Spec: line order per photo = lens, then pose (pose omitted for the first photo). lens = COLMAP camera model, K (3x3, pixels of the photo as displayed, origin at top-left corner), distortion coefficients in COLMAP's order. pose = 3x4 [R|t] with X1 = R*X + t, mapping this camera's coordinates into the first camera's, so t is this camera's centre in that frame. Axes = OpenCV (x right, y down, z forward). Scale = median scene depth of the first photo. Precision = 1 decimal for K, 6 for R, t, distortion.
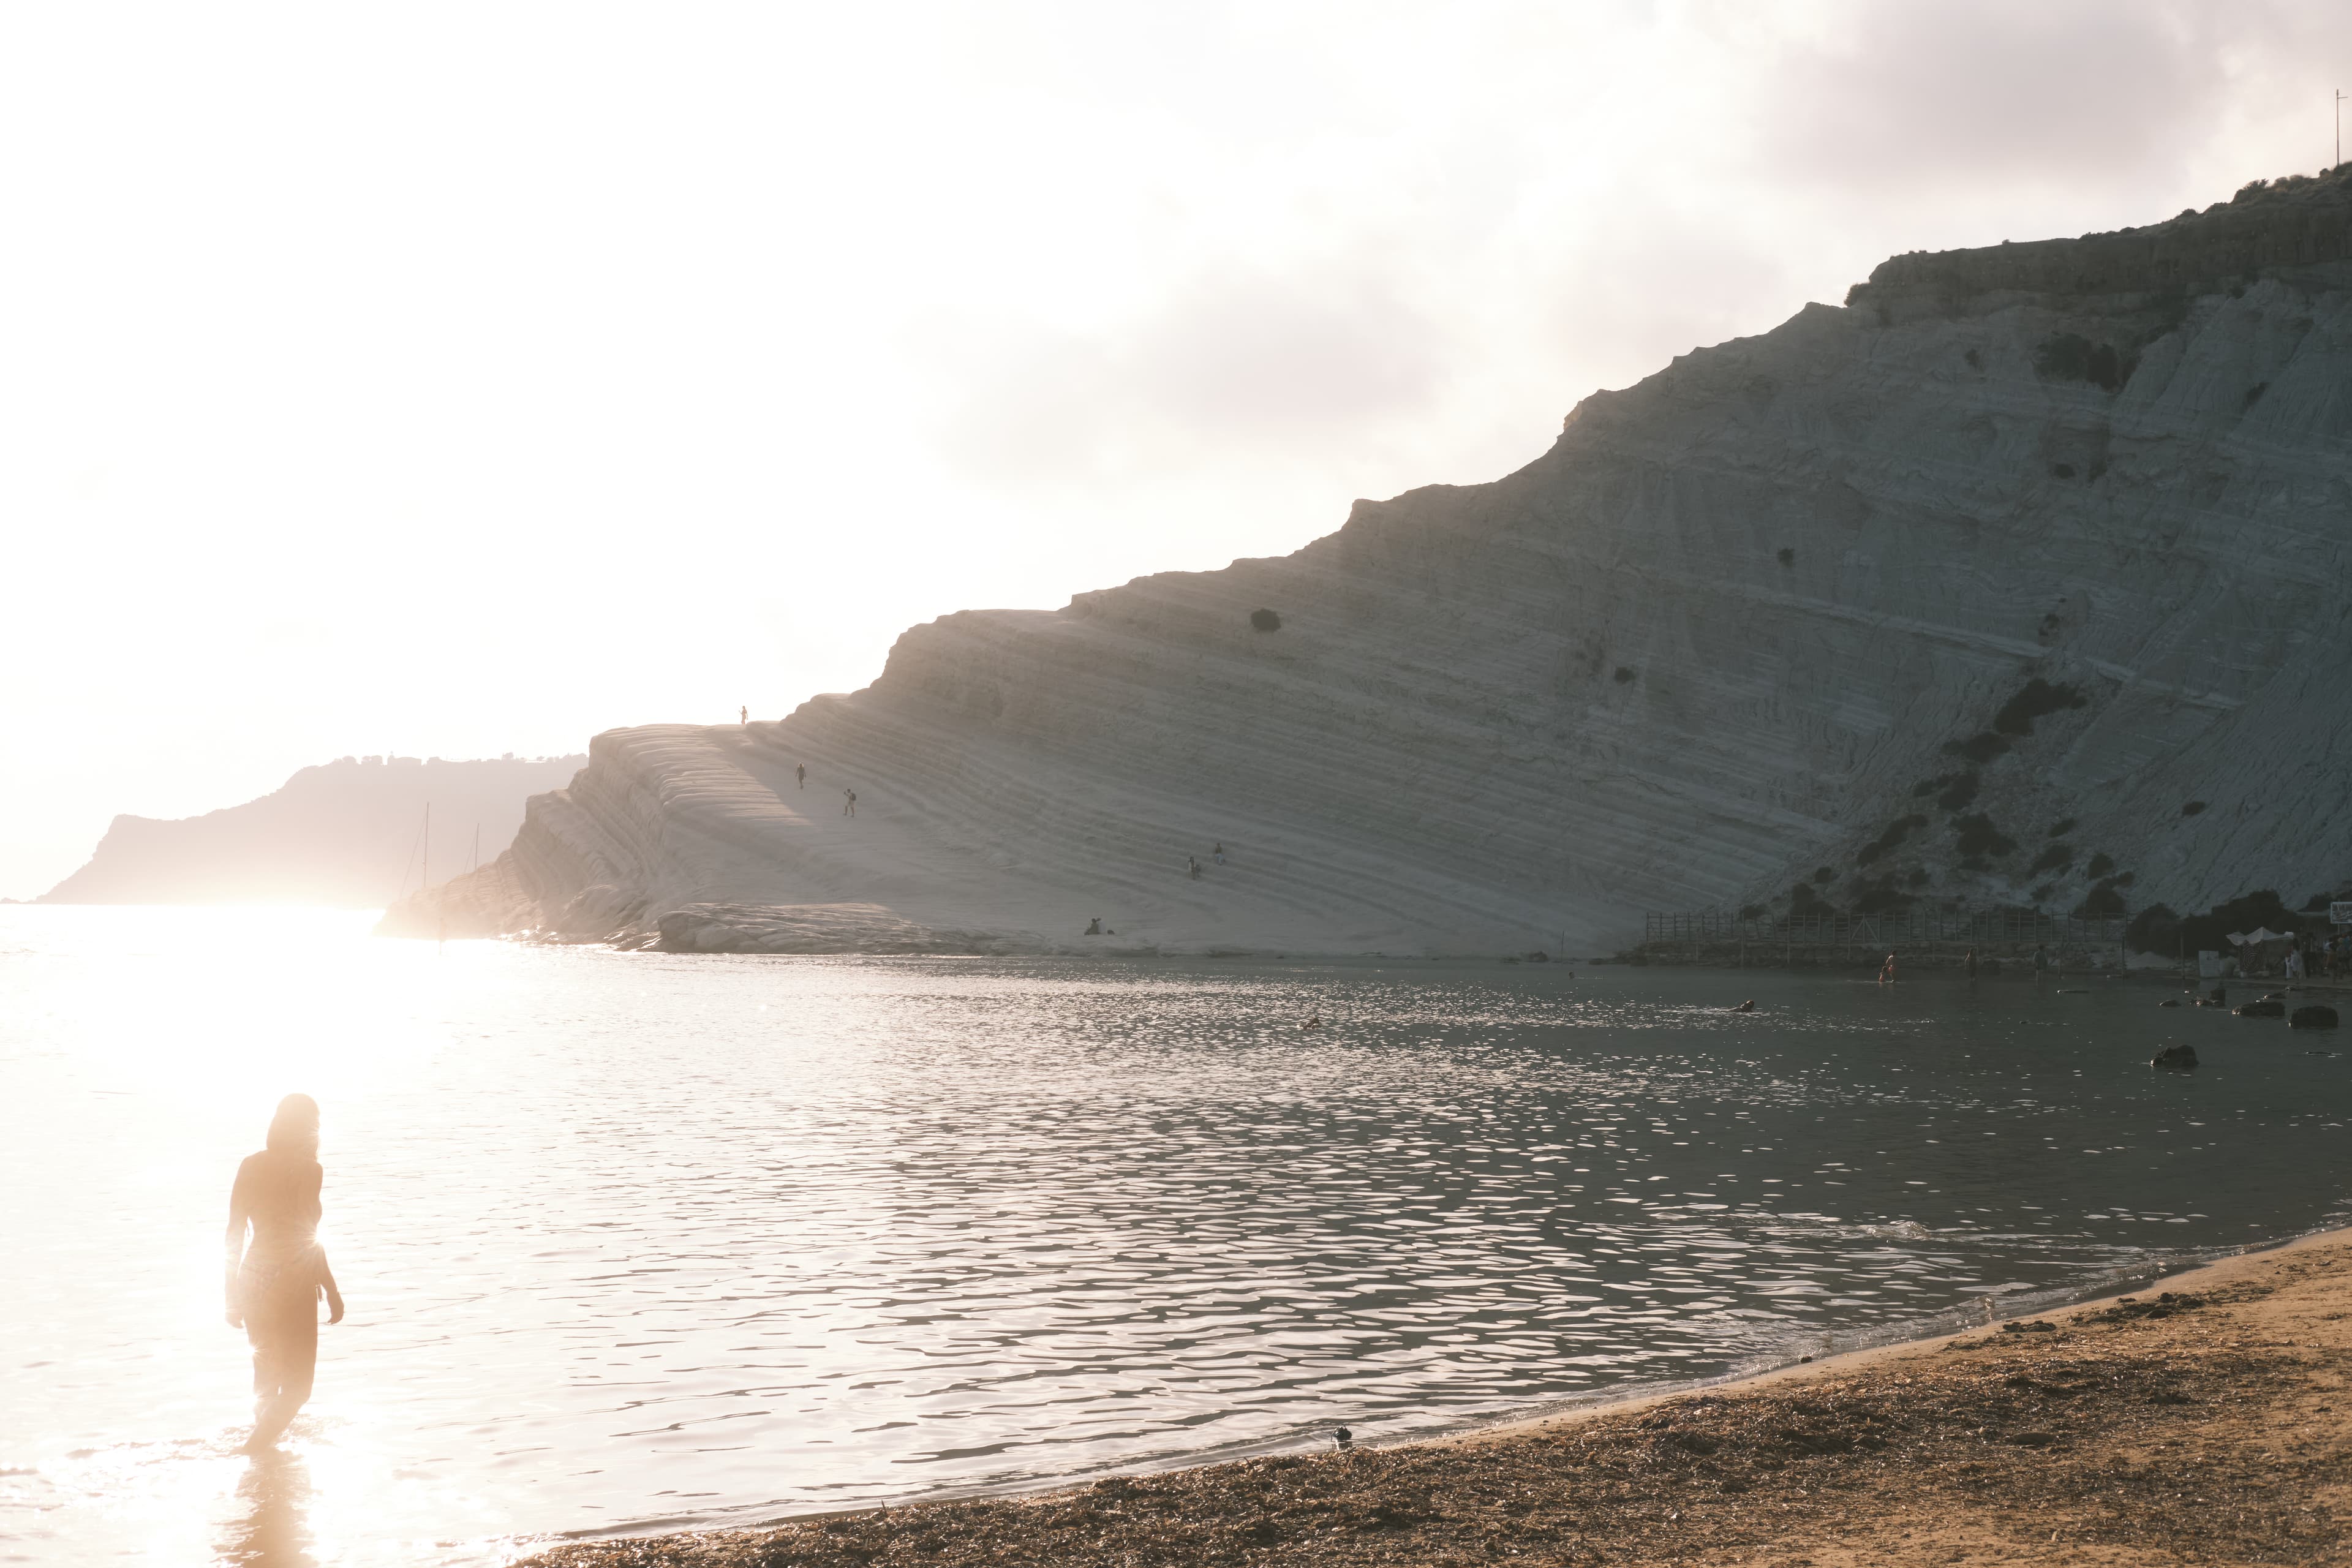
lens RADIAL K [[3551.4, 0, 1176.0], [0, 3551.4, 784.0], [0, 0, 1]] dist [0.051645, -0.174436]
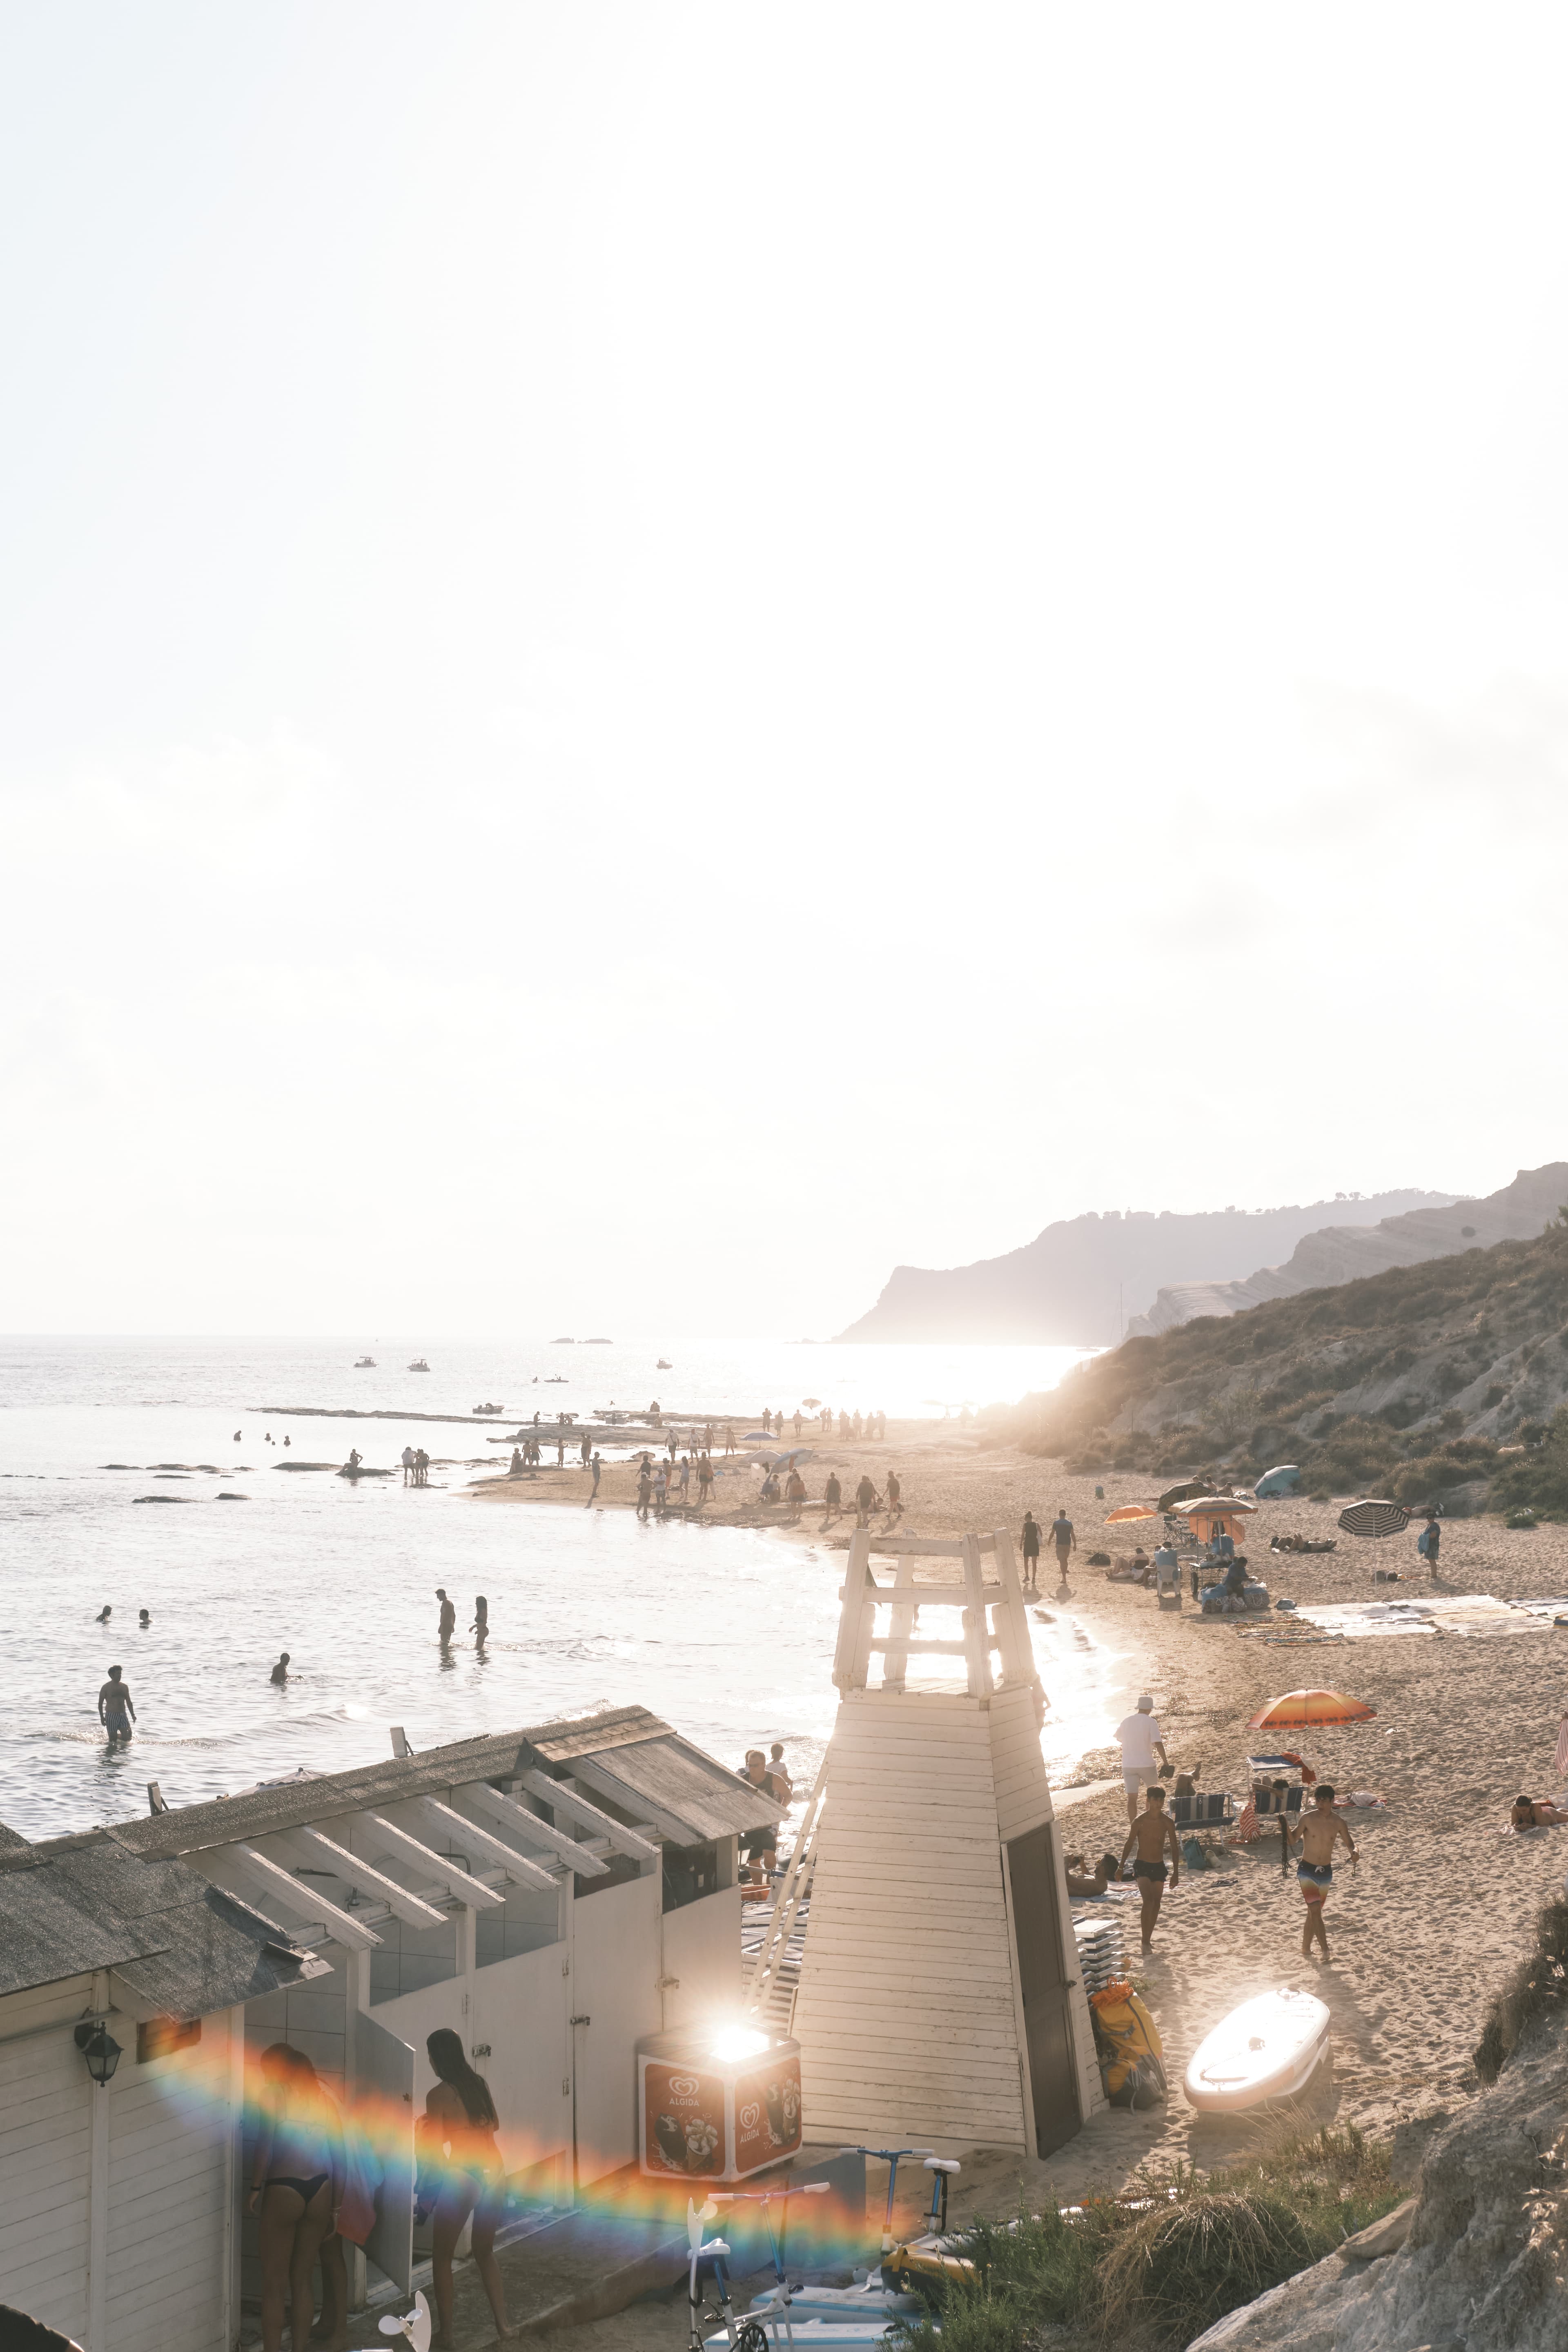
lens RADIAL K [[3551.4, 0, 784.0], [0, 3551.4, 1176.0], [0, 0, 1]] dist [0.051645, -0.174436]
pose [[0.949837, -0.022373, -0.311944, 0.313606], [0.018978, 0.999723, -0.013914, -0.059917], [0.312169, 0.007296, 0.949999, -1.194825]]
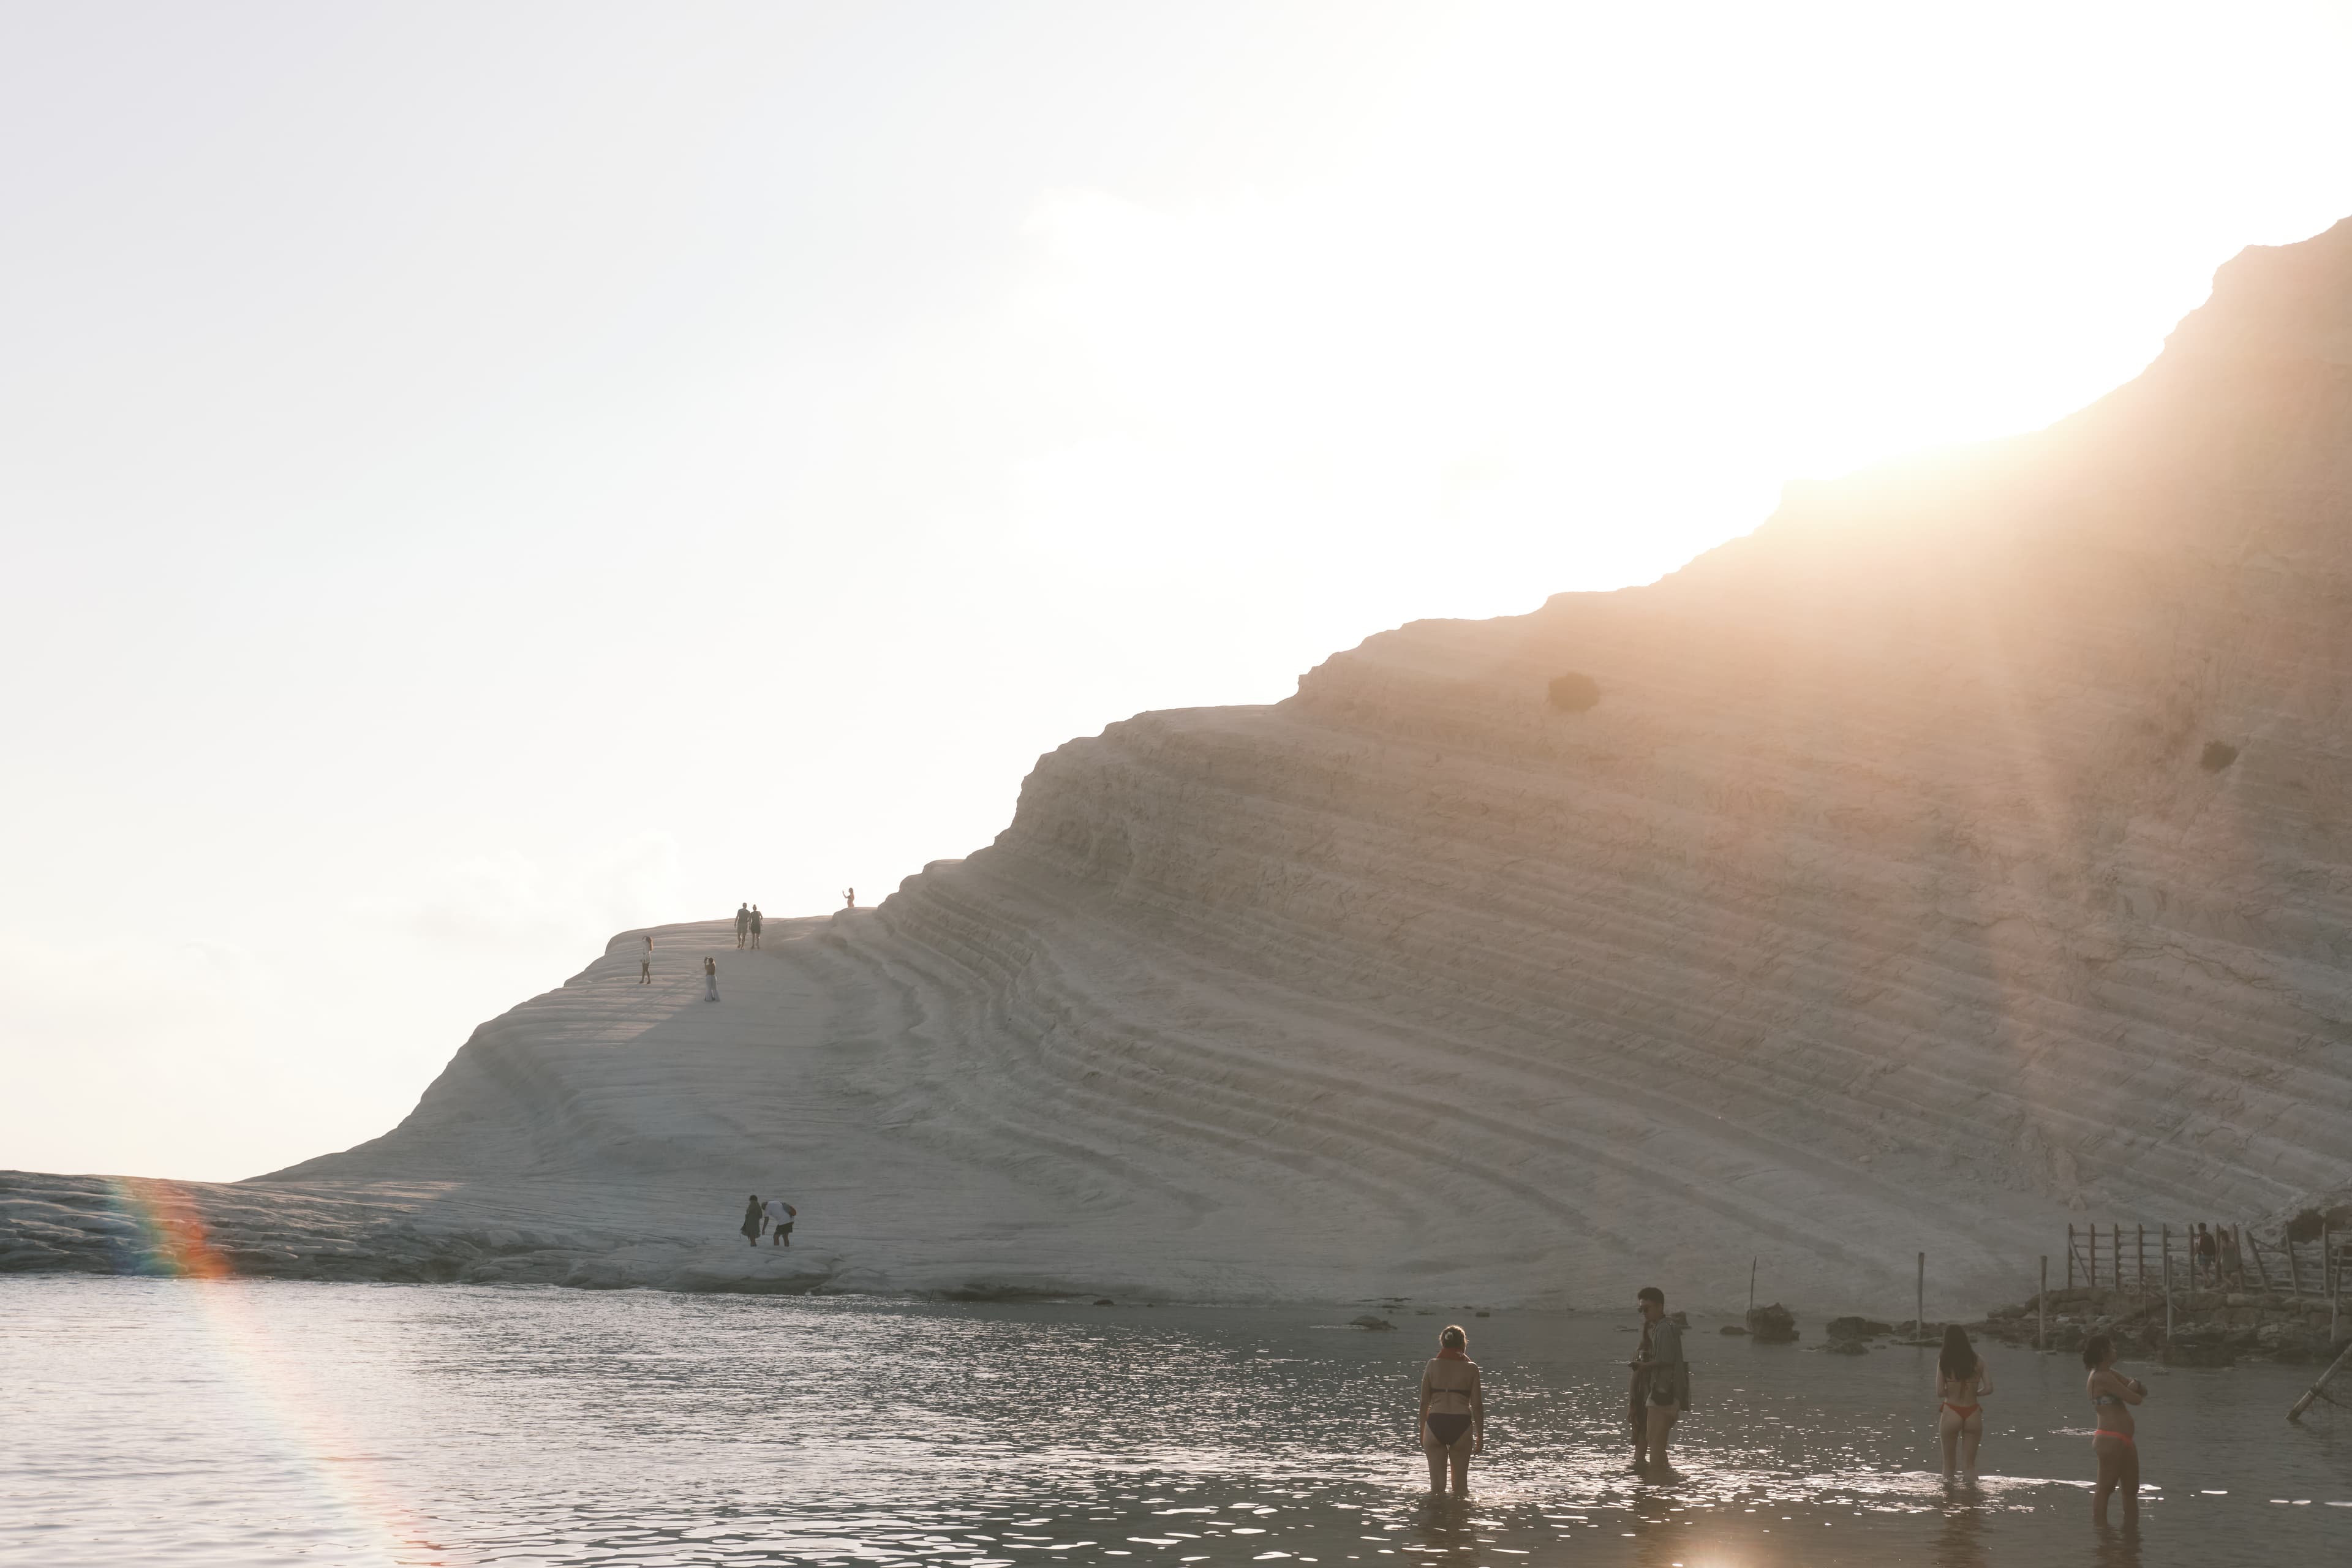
lens RADIAL K [[3551.4, 0, 1176.0], [0, 3551.4, 784.0], [0, 0, 1]] dist [0.051645, -0.174436]
pose [[0.919014, -0.037565, -0.392432, 0.191167], [-0.001256, 0.995166, -0.098203, 0.023133], [0.394224, 0.090743, 0.914523, 0.490885]]
